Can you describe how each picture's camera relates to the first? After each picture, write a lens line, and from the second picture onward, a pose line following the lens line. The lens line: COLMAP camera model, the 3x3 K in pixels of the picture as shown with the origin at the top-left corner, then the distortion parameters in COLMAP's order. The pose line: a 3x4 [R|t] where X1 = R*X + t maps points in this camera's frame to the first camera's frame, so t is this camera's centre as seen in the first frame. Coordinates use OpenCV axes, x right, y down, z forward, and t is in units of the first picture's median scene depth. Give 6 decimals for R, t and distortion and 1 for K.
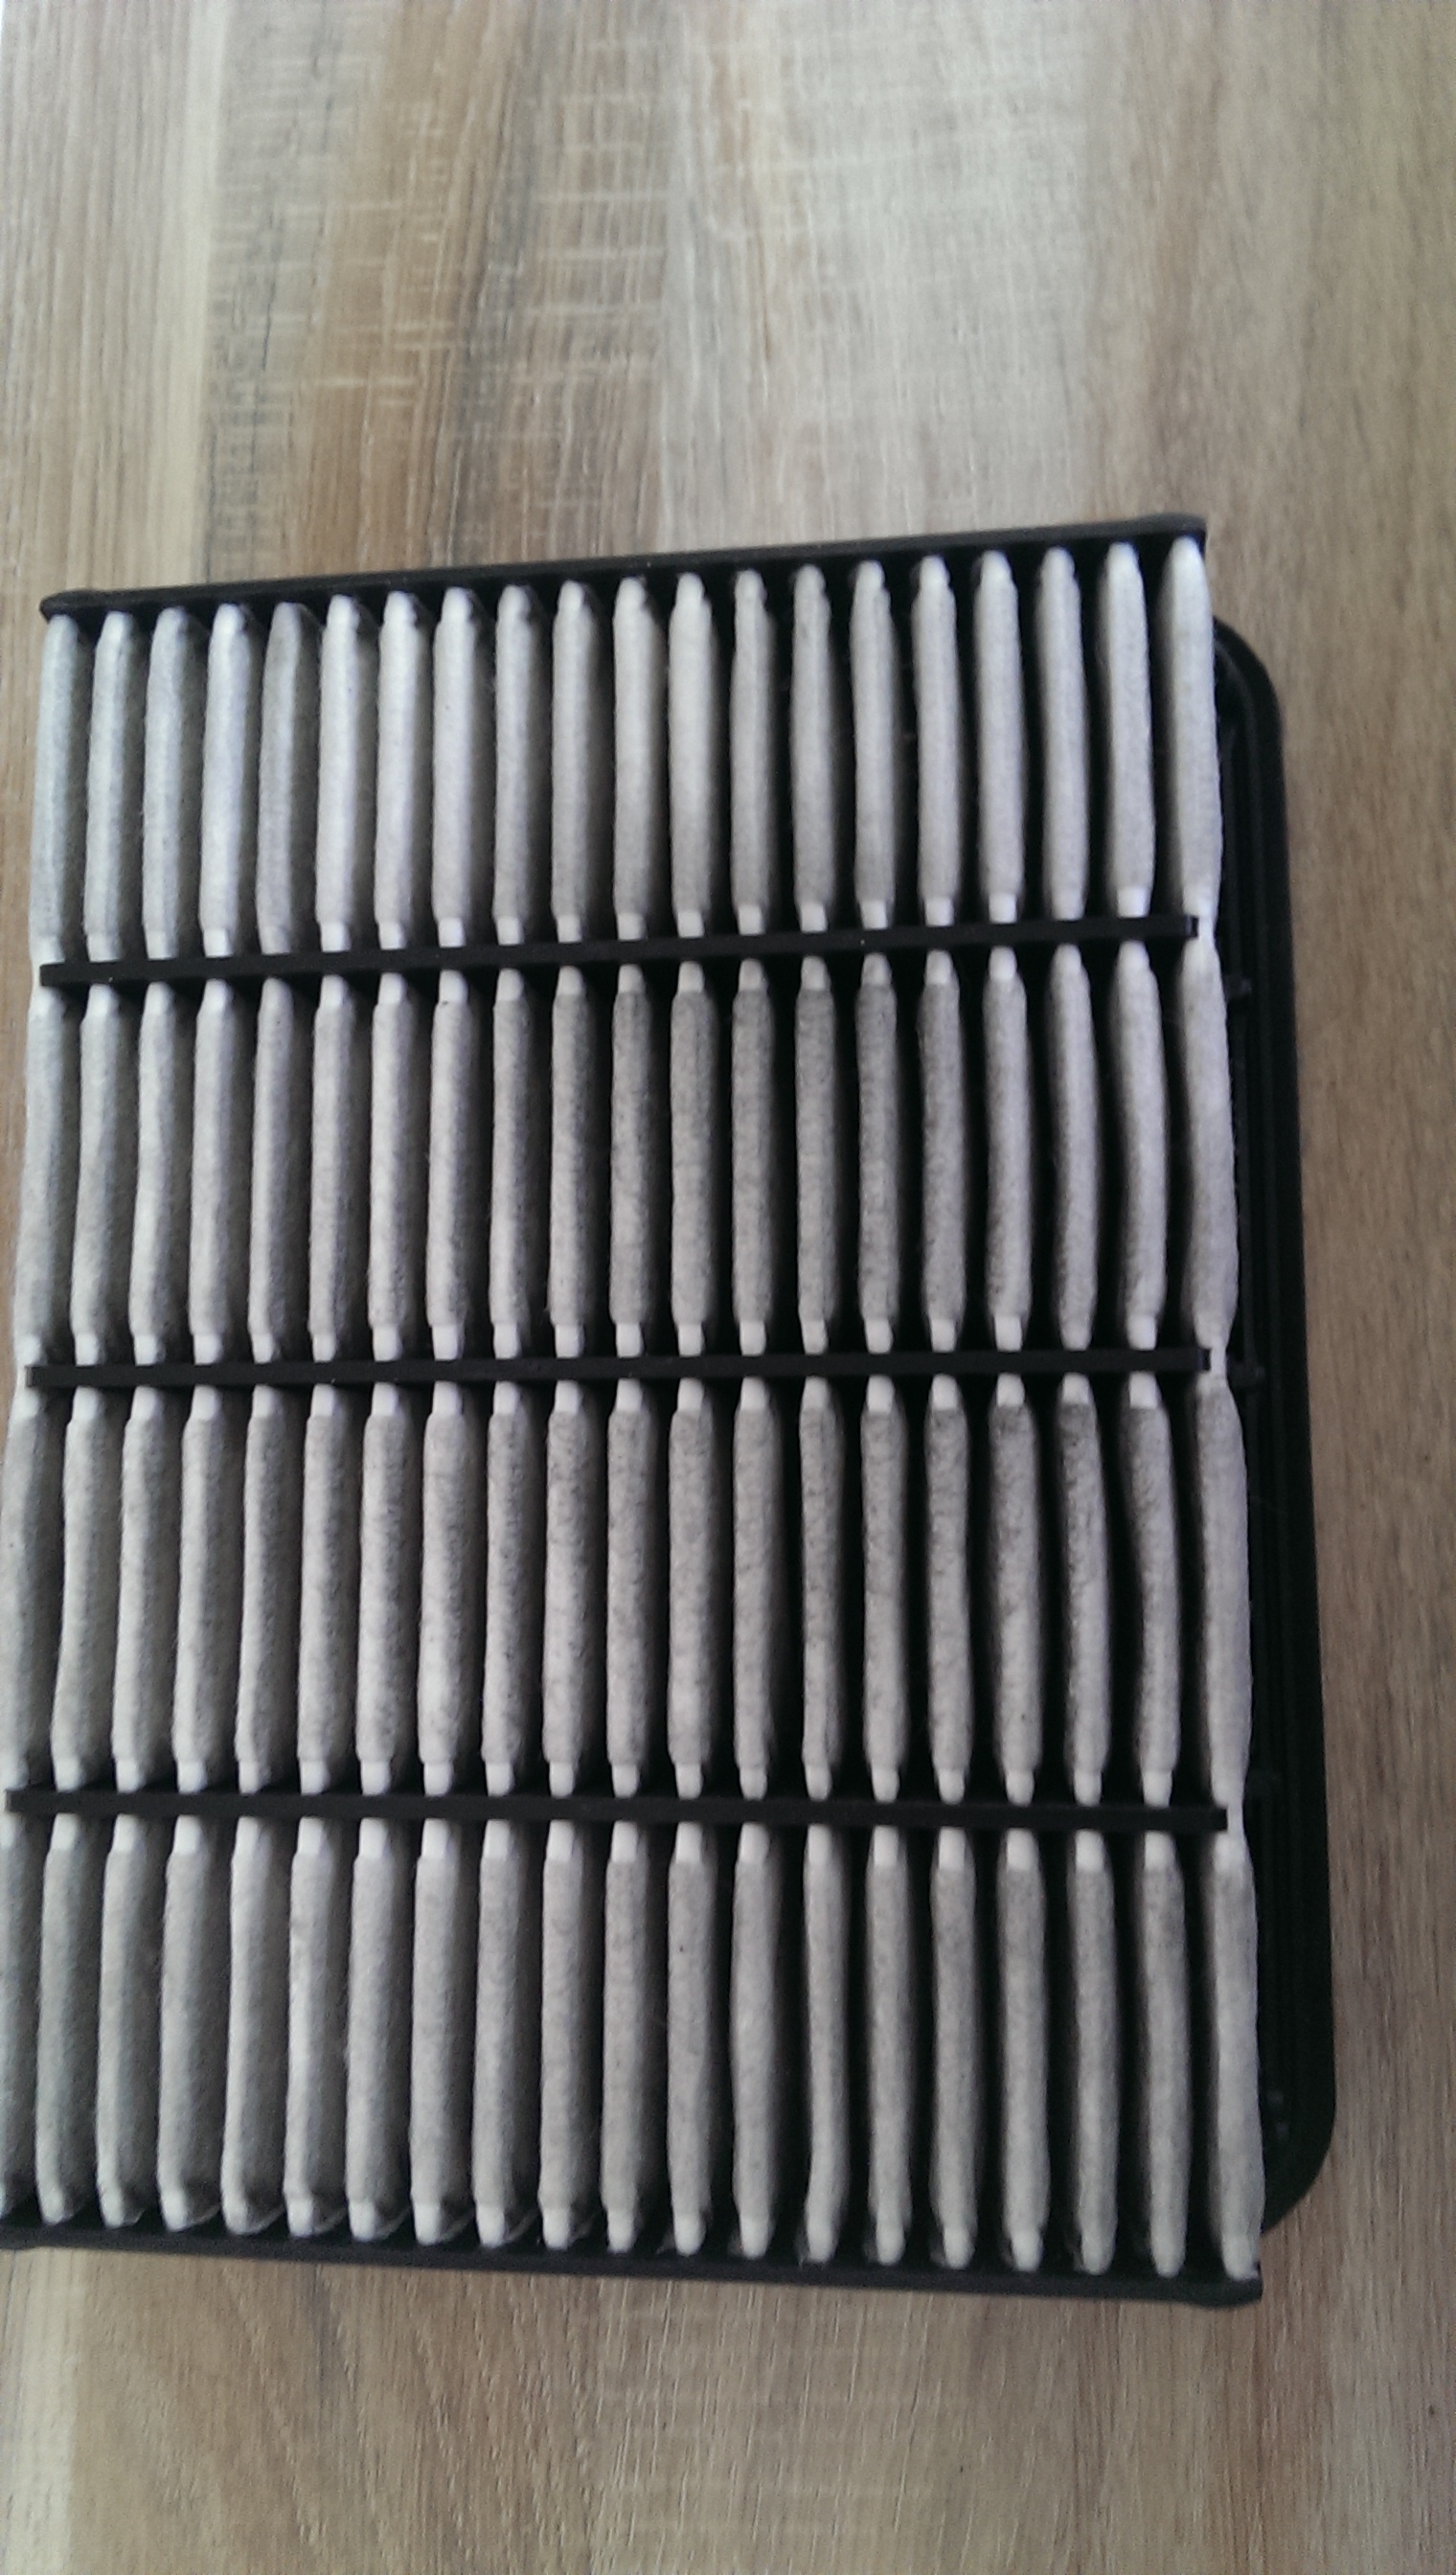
lens RADIAL K [[2073.4, 0, 788.8], [0, 2073.4, 1289.2], [0, 0, 1]] dist [0.030035, -0.074768]
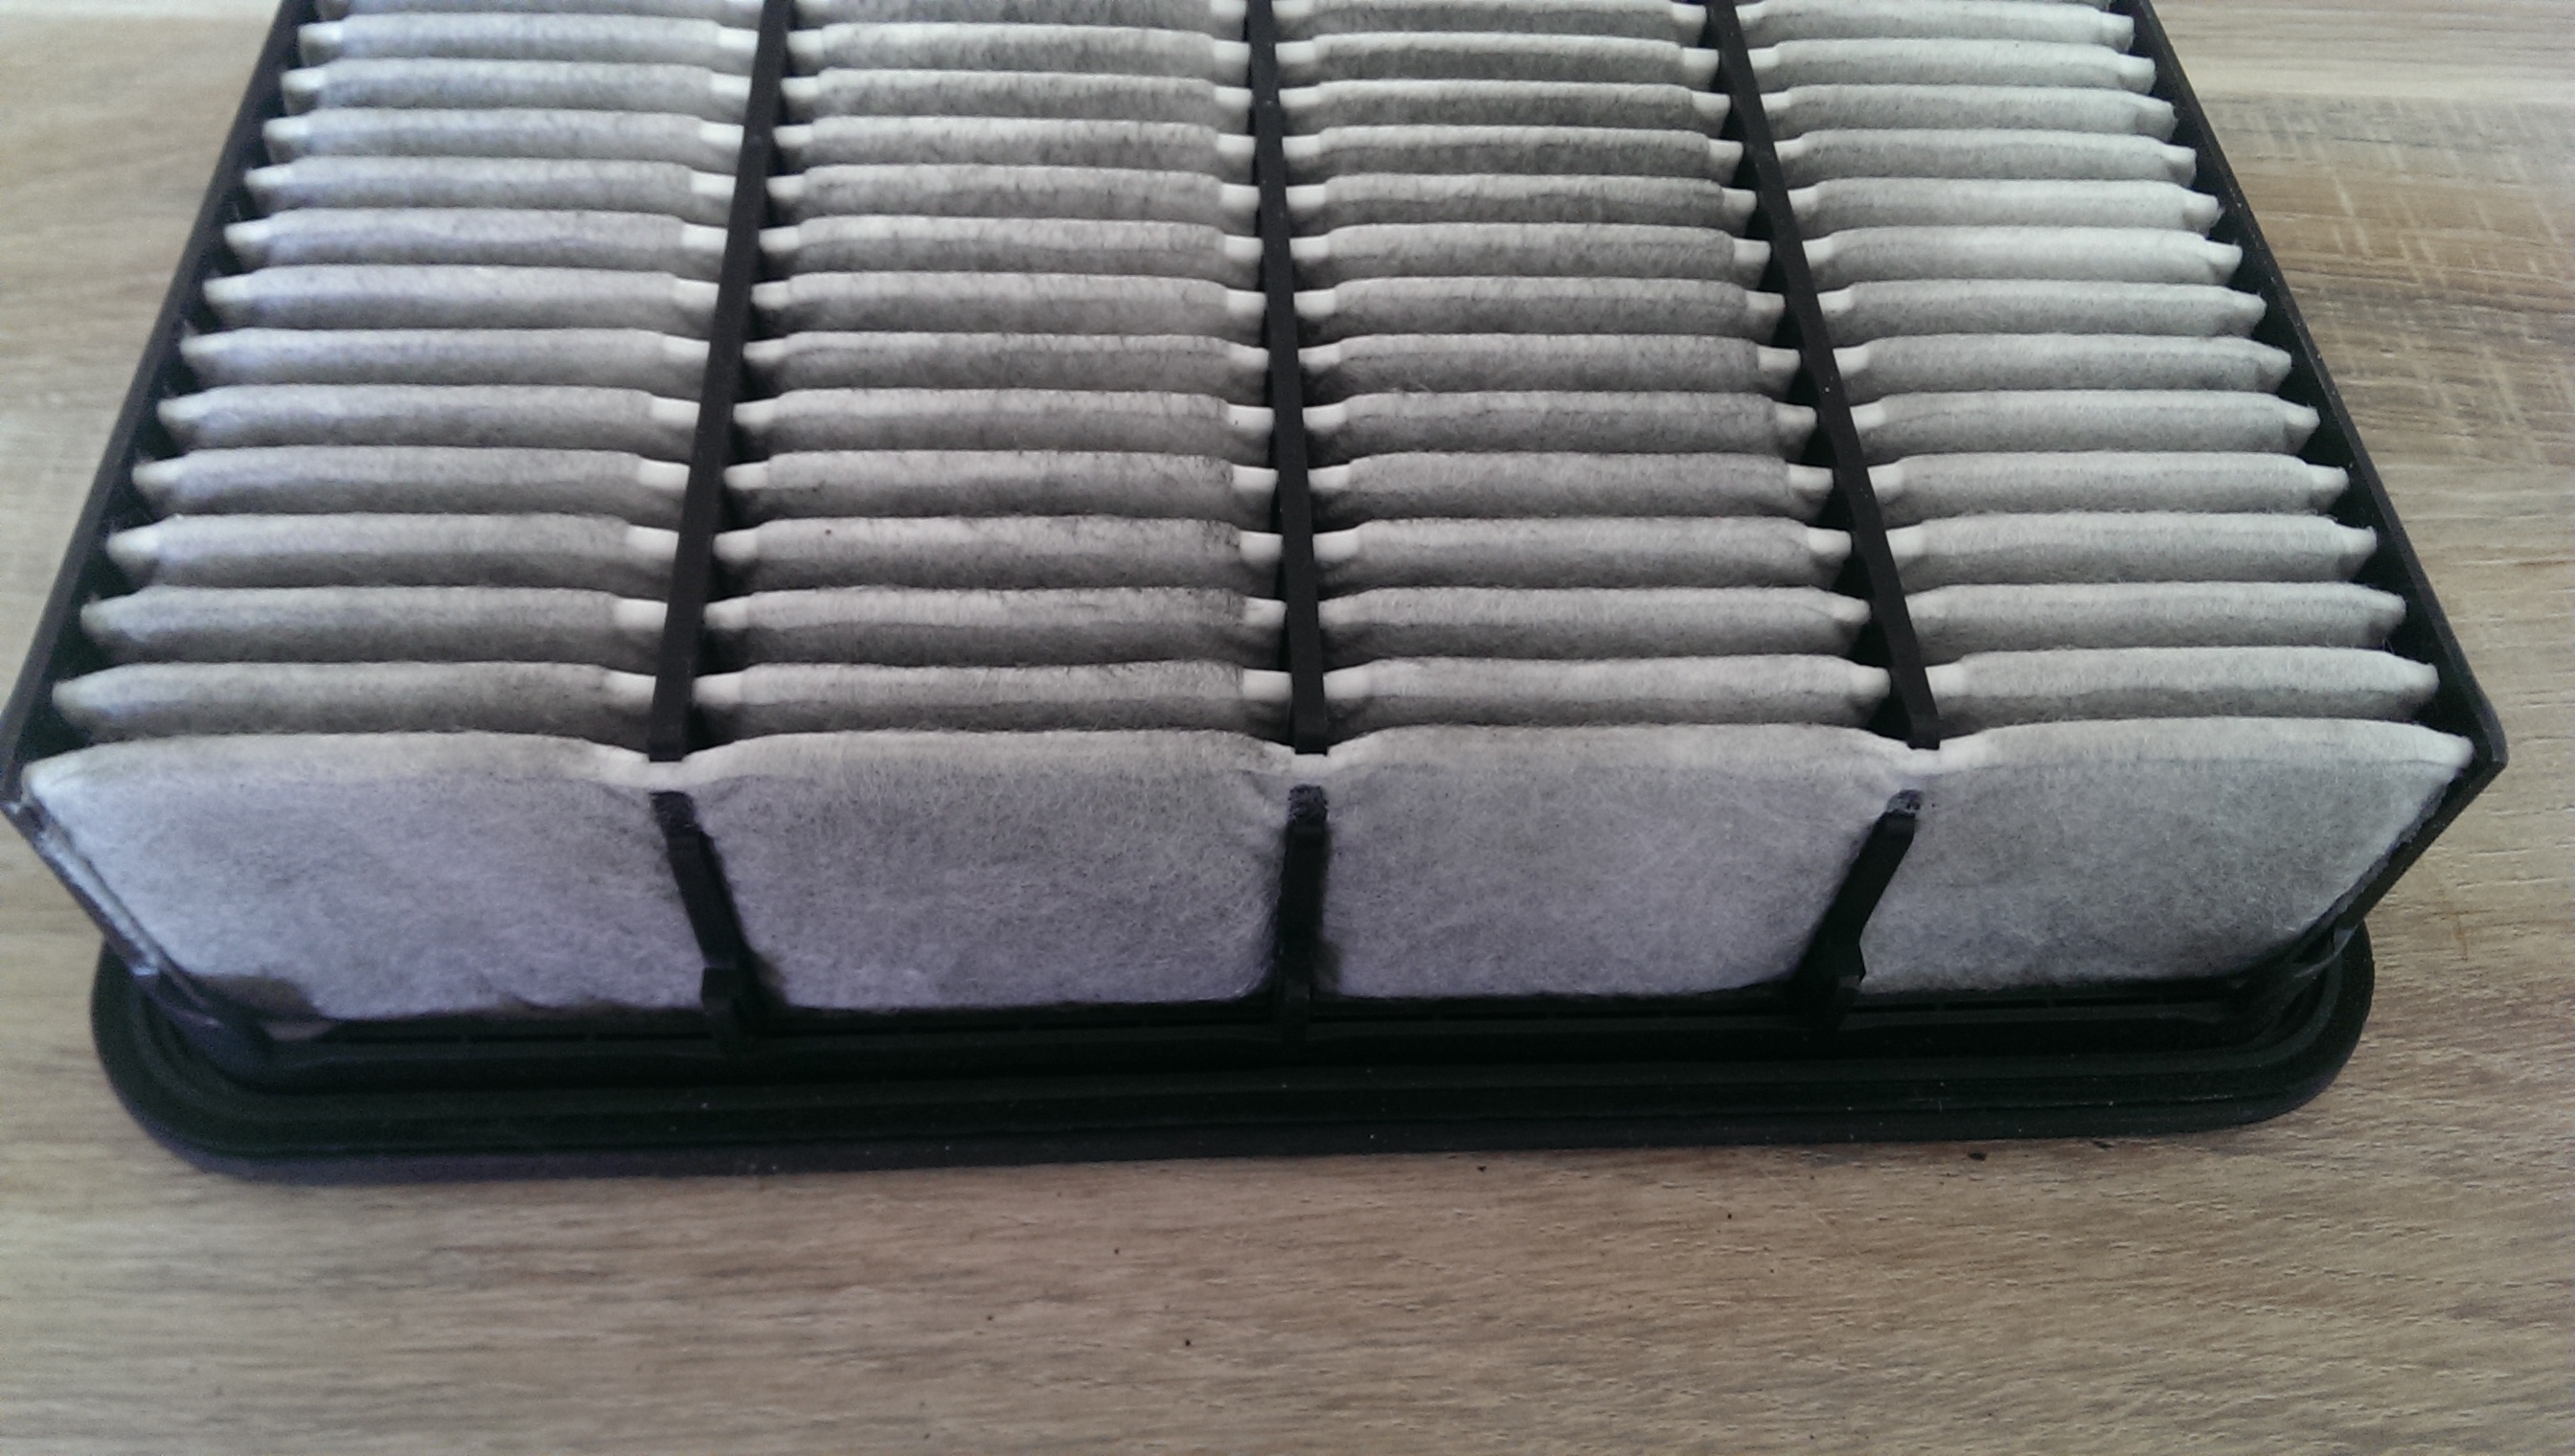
lens RADIAL K [[2073.4, 0, 1284.9], [0, 2073.4, 530.0], [0, 0, 1]] dist [0.030035, -0.074768]
pose [[0.037434, 0.871982, -0.488105, 0.357254], [-0.997971, 0.057797, 0.026716, 0.015272], [0.051506, 0.486114, 0.872376, 0.255641]]
